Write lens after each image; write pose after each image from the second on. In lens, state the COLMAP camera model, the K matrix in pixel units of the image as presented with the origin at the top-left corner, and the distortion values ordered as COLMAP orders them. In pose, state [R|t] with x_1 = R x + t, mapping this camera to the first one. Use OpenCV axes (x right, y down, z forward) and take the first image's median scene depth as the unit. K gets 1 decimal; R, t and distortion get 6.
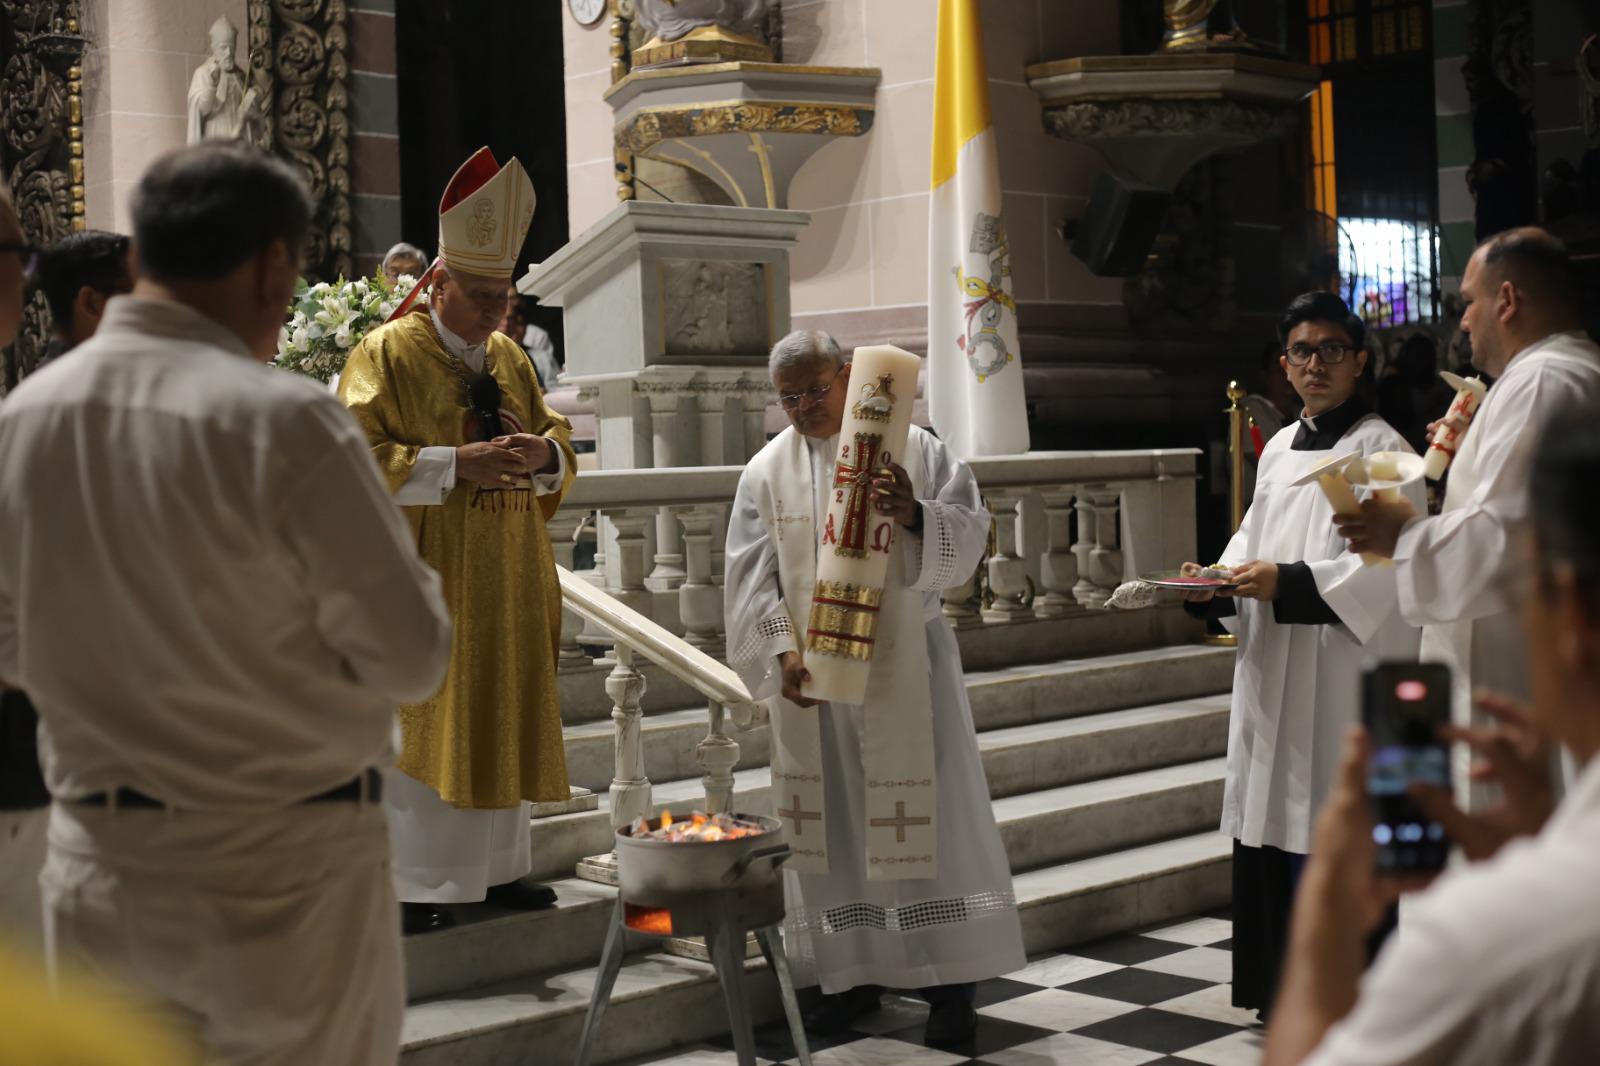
lens RADIAL K [[2311.3, 0, 799.4], [0, 2311.3, 481.3], [0, 0, 1]] dist [0.010054, -0.464836]
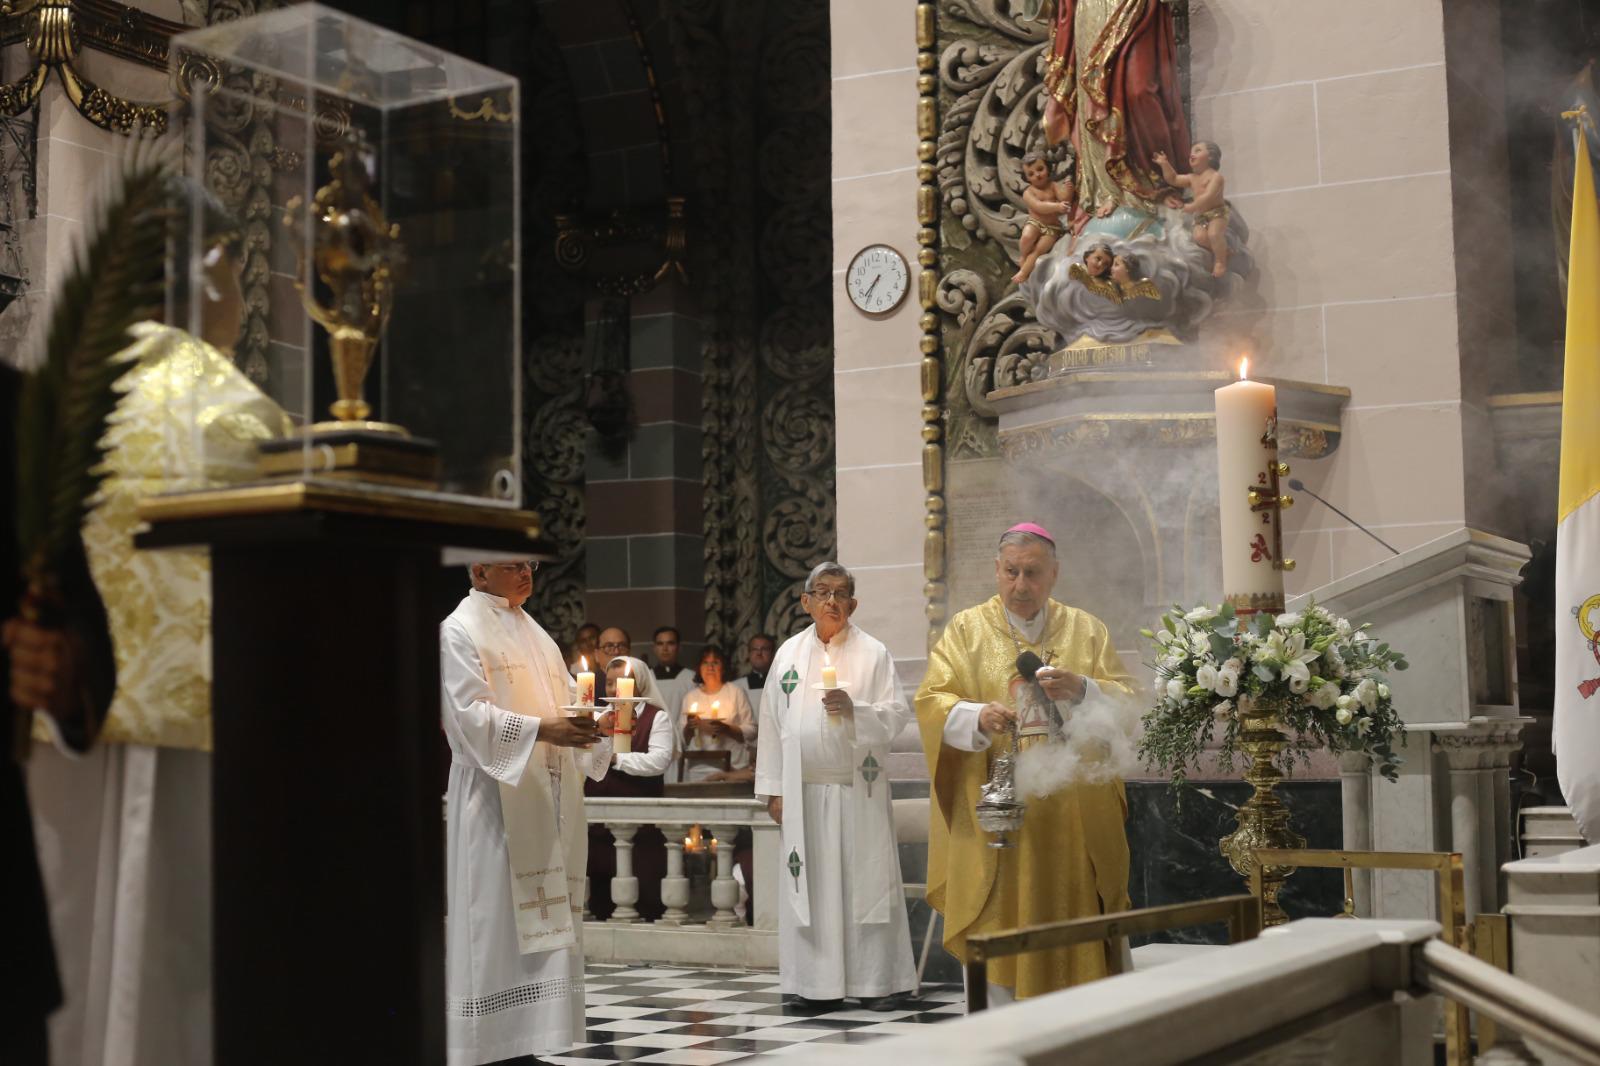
lens RADIAL K [[2311.3, 0, 799.4], [0, 2311.3, 481.3], [0, 0, 1]] dist [0.010054, -0.464836]
pose [[0.951002, 0.053101, 0.304590, -0.287026], [-0.011802, 0.990658, -0.135860, -0.008383], [-0.308958, 0.125608, 0.942745, 0.126009]]
